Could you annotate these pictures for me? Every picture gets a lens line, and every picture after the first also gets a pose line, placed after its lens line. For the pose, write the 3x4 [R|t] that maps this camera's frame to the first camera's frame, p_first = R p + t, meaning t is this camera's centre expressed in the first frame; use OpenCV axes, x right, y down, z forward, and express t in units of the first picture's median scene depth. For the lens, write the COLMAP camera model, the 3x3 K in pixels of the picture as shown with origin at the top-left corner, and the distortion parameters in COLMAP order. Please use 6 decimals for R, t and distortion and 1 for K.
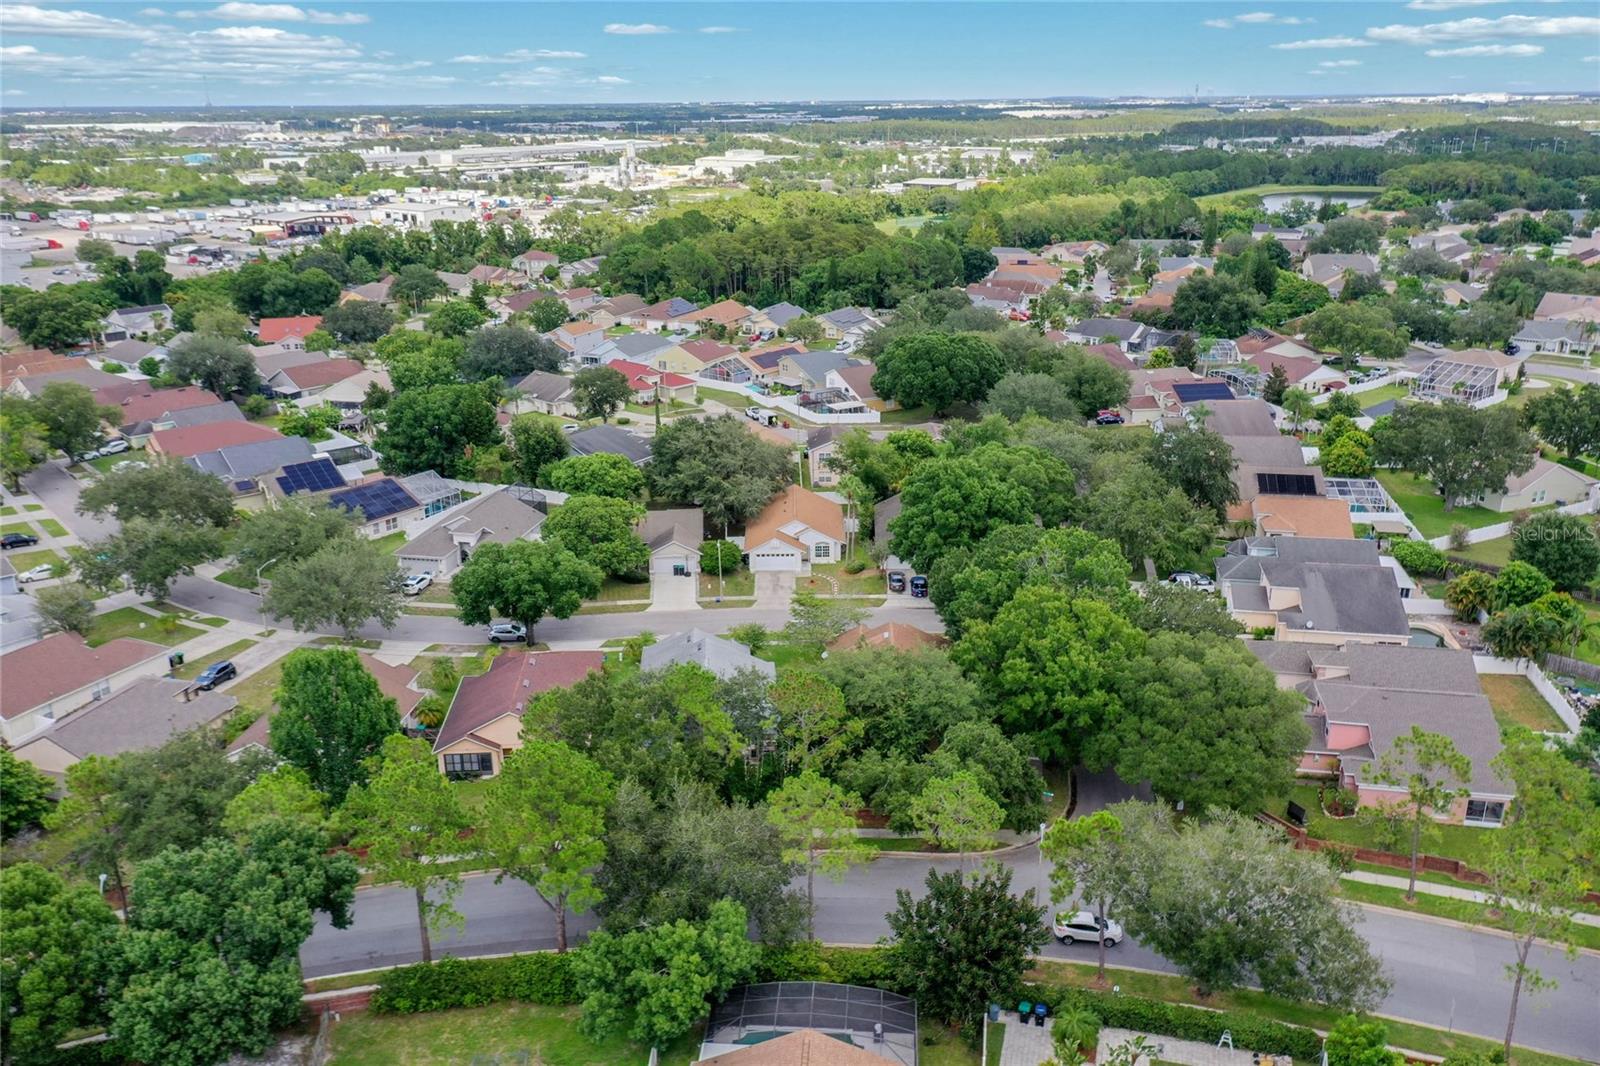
lens RADIAL K [[1263.9, 0, 798.5], [0, 1263.9, 536.6], [0, 0, 1]] dist [0.011251, 0.000228]
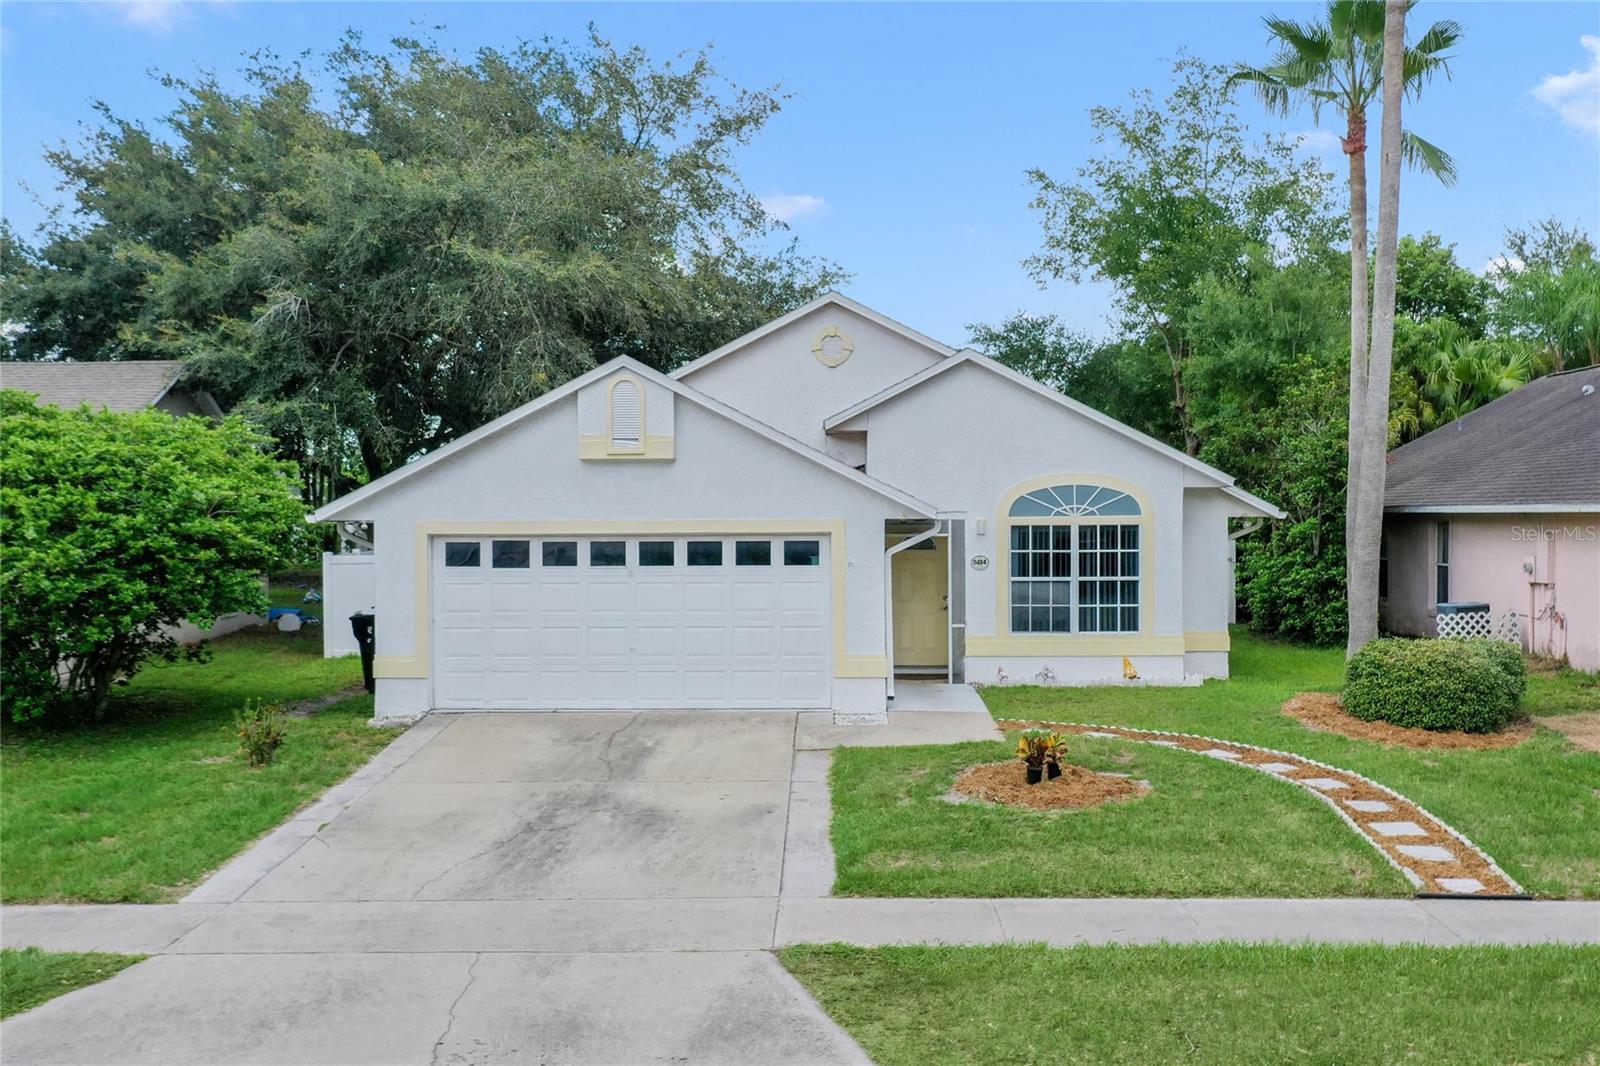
lens RADIAL K [[1464.2, 0, 798.3], [0, 1464.2, 536.9], [0, 0, 1]] dist [0.006796, 0.000000]
pose [[0.999518, 0.005943, -0.030459, -0.001014], [-0.015200, 0.949459, -0.313524, 0.033594], [0.027056, 0.313836, 0.949092, 0.598733]]
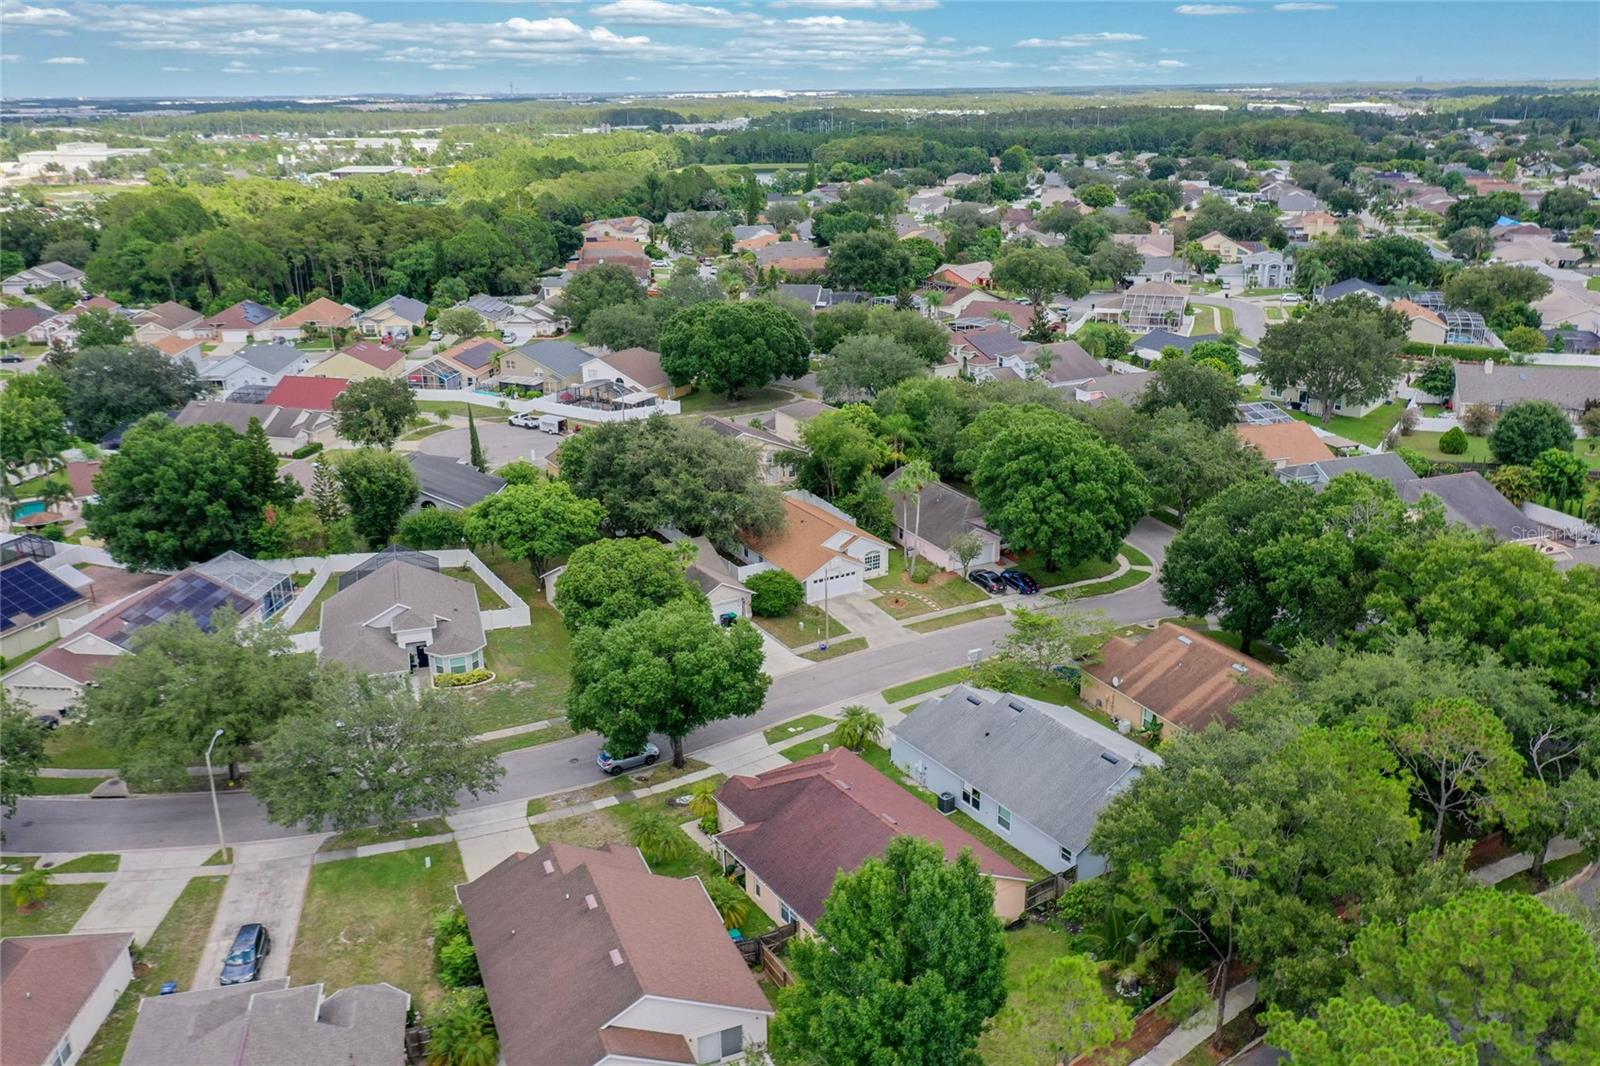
lens RADIAL K [[1263.9, 0, 797.8], [0, 1263.9, 532.1], [0, 0, 1]] dist [0.011251, 0.000228]
pose [[0.873738, -0.161097, 0.458945, -0.262574], [0.161885, 0.986080, 0.037934, -0.030799], [-0.458668, 0.041152, 0.887655, 0.214970]]
